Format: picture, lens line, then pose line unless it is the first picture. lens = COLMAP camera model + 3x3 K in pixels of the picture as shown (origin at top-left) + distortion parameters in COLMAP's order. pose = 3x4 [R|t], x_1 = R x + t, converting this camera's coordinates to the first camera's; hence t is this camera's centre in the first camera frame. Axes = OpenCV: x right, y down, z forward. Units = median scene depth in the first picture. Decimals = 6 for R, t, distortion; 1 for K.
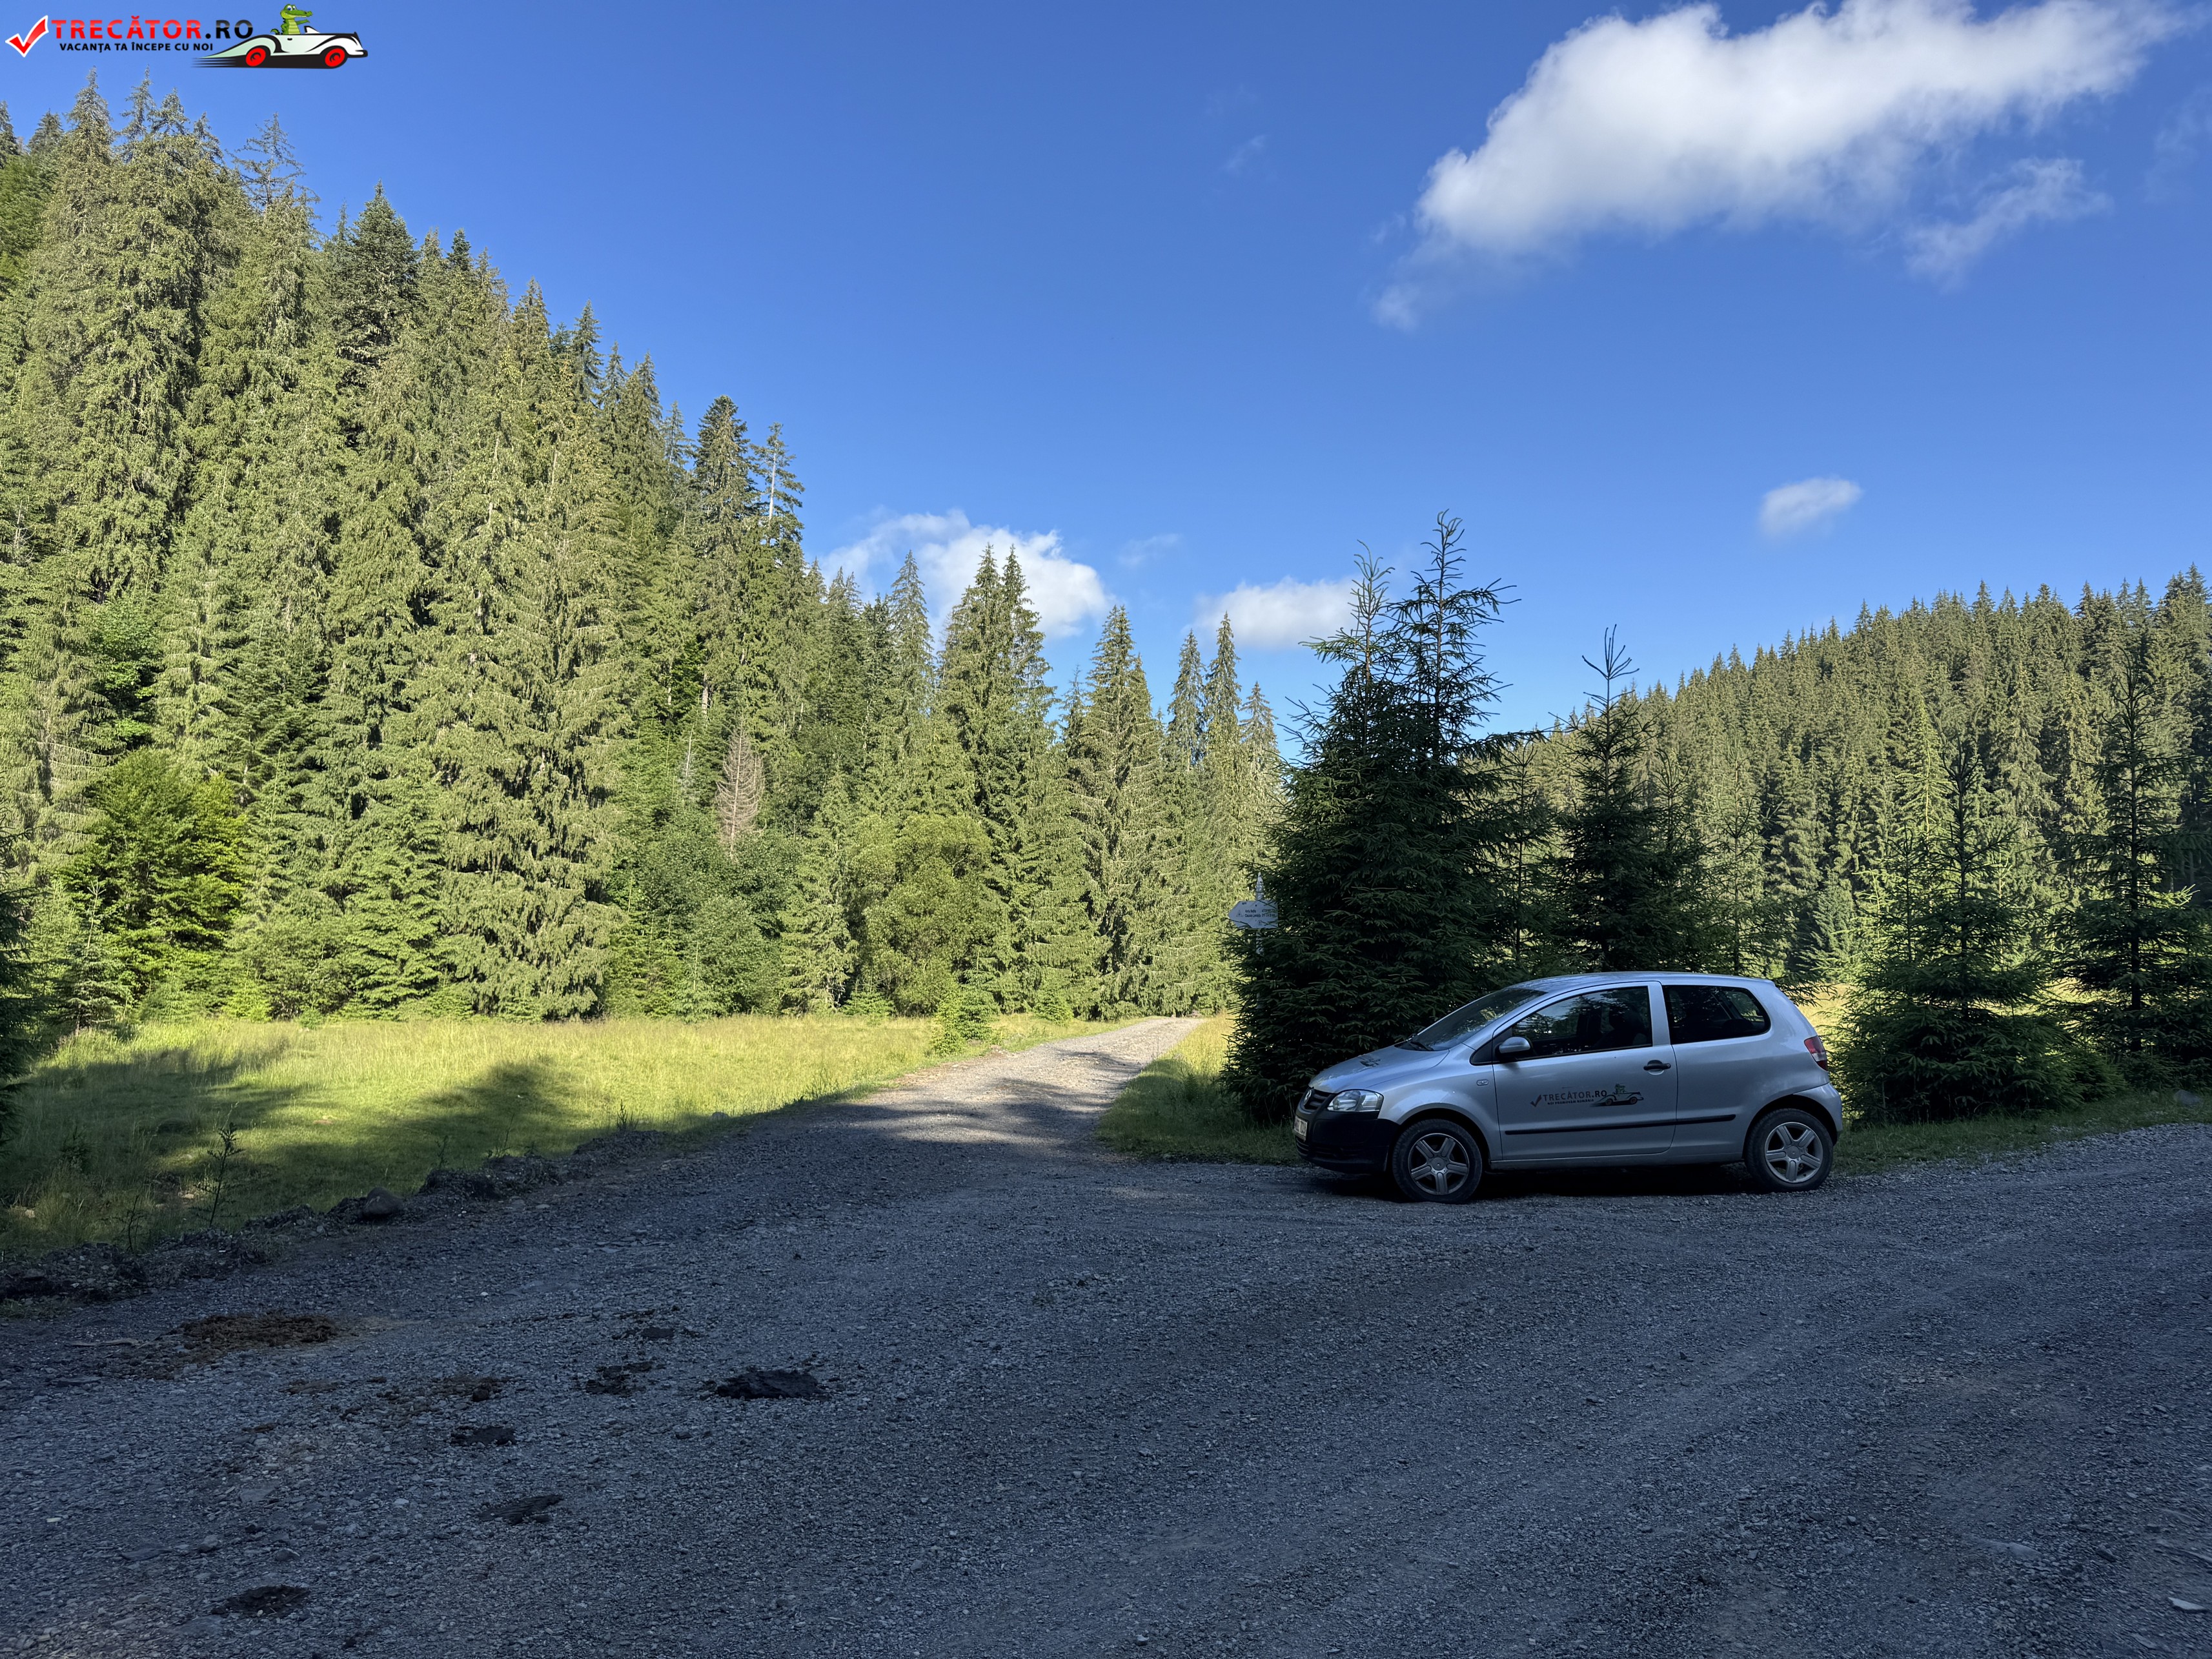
lens RADIAL K [[1587.2, 0, 1101.9], [0, 1587.2, 863.7], [0, 0, 1]] dist [0.123119, -0.178866]
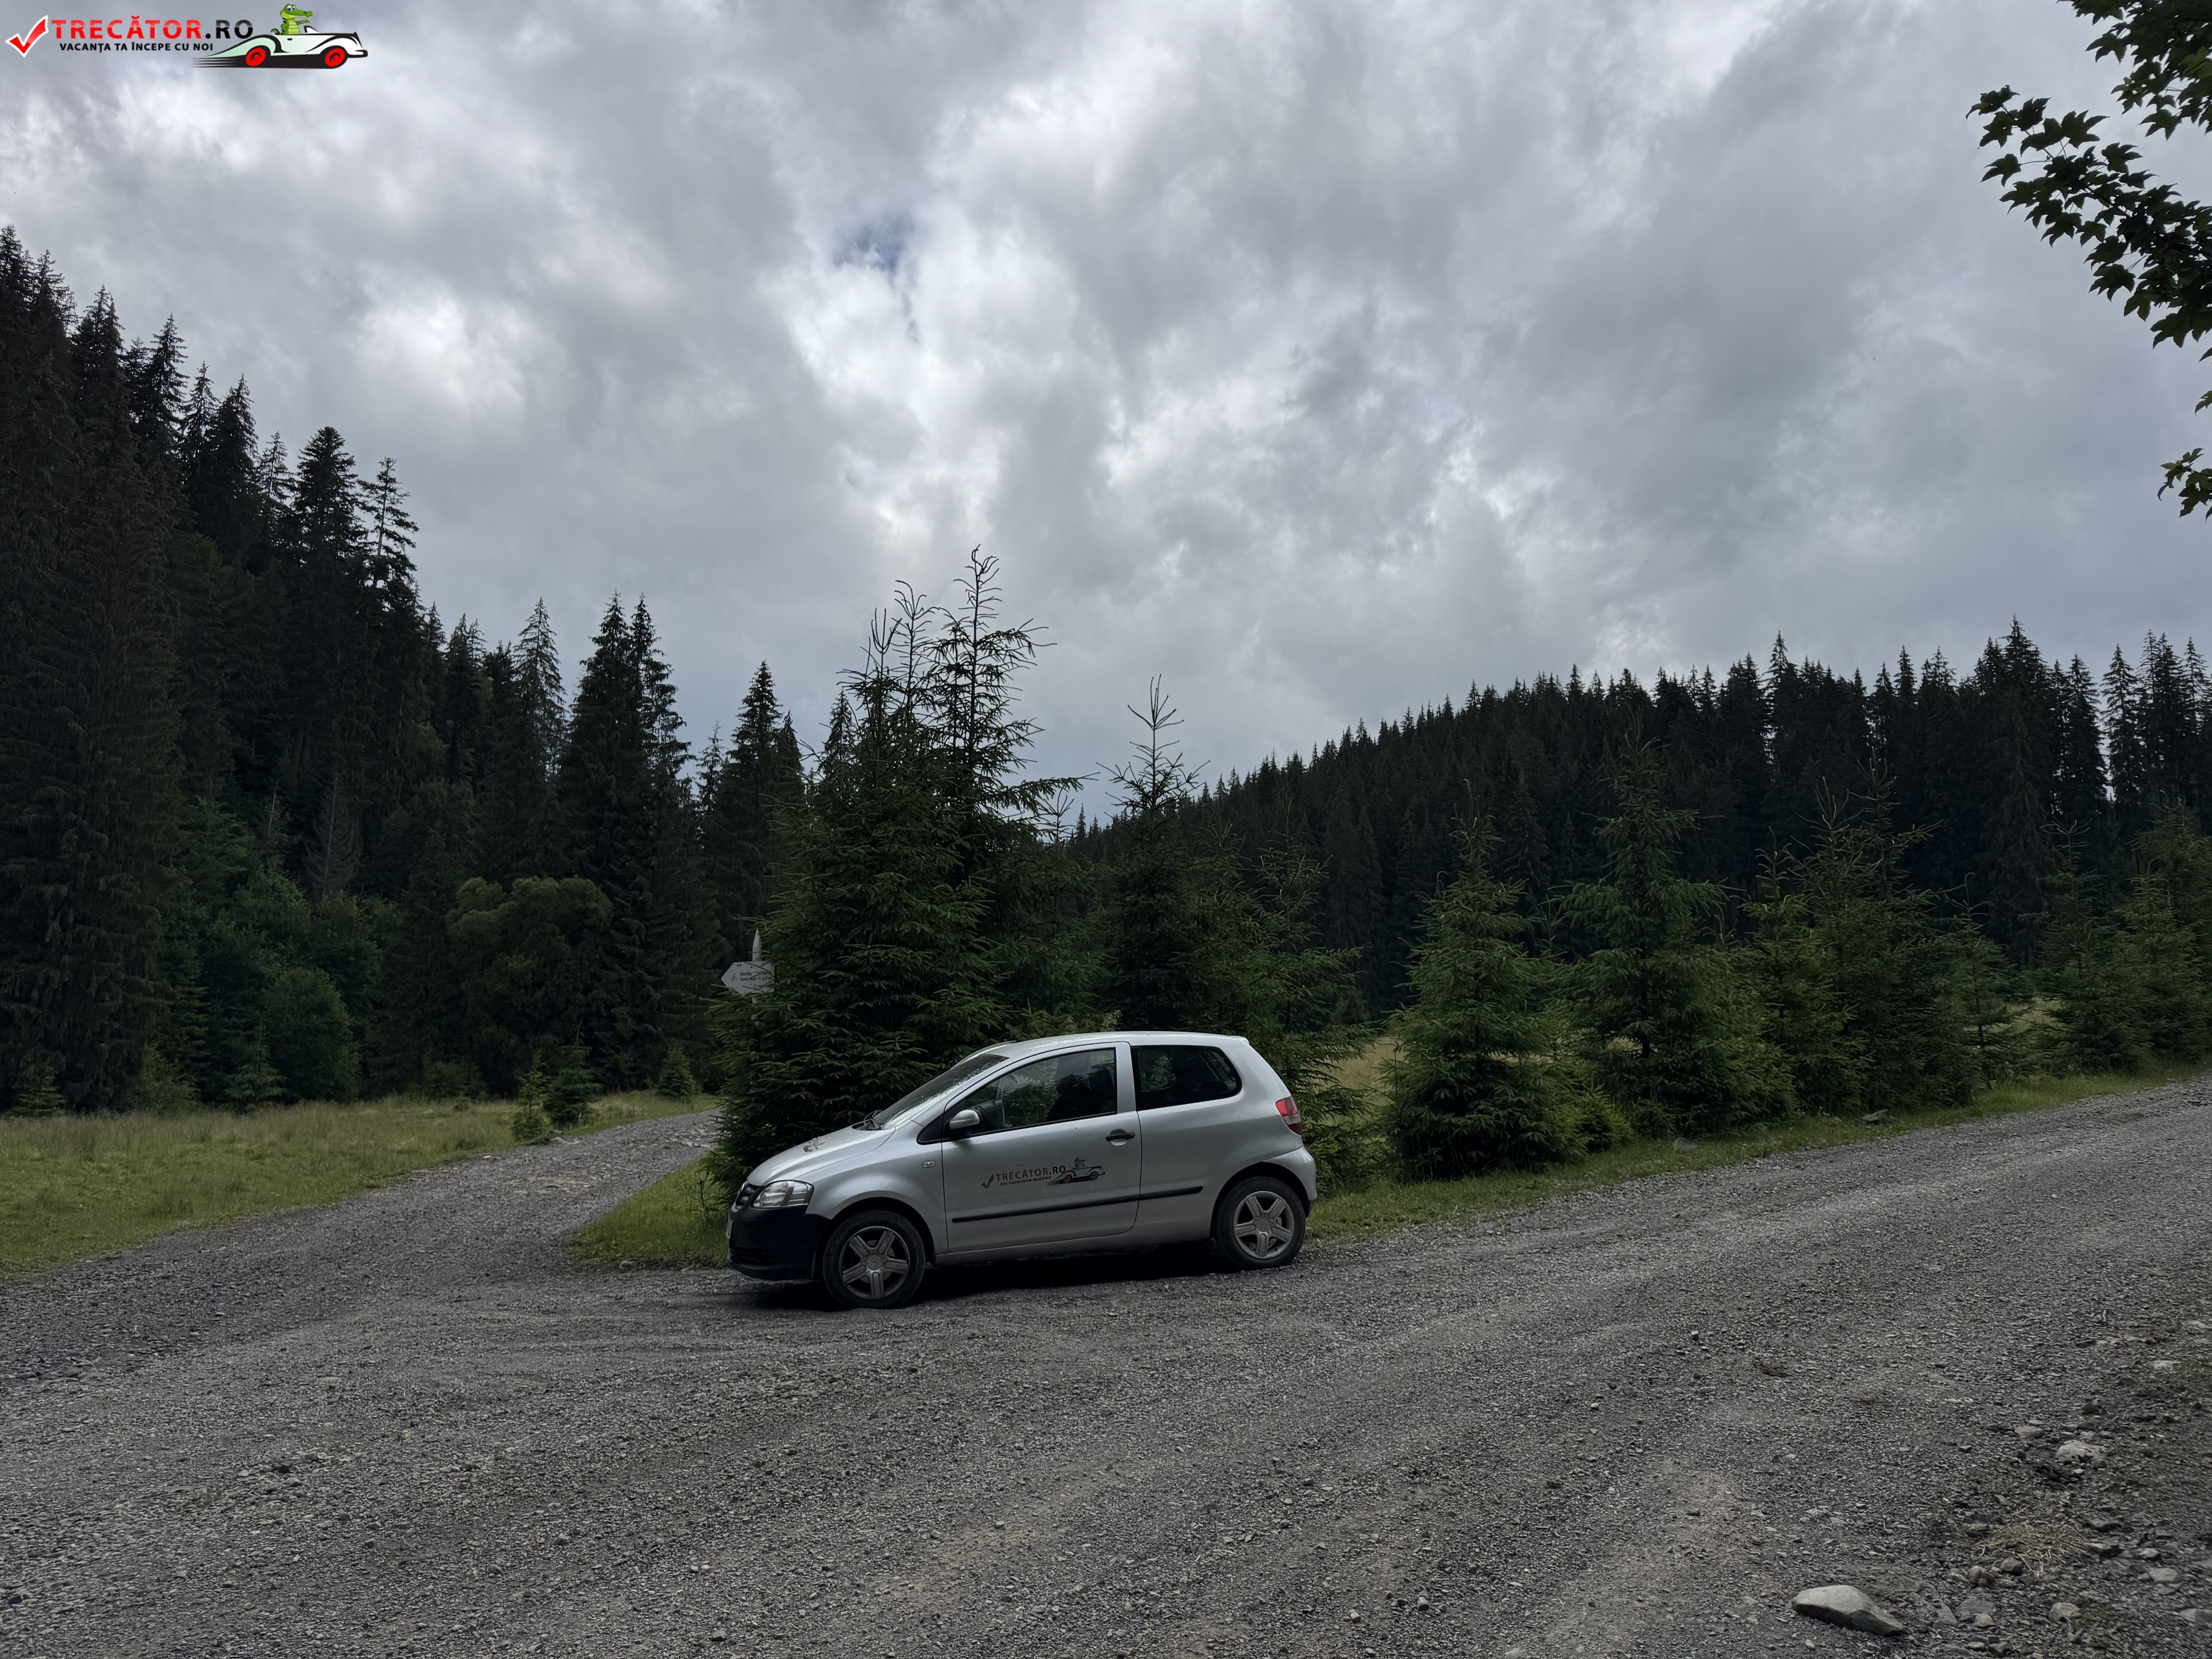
lens RADIAL K [[1604.7, 0, 1106.0], [0, 1604.7, 829.5], [0, 0, 1]] dist [0.128427, -0.183402]
pose [[0.977168, 0.003862, 0.212433, 0.093528], [0.008984, 0.998189, -0.059474, 0.004713], [-0.212278, 0.060025, 0.975364, 0.068057]]
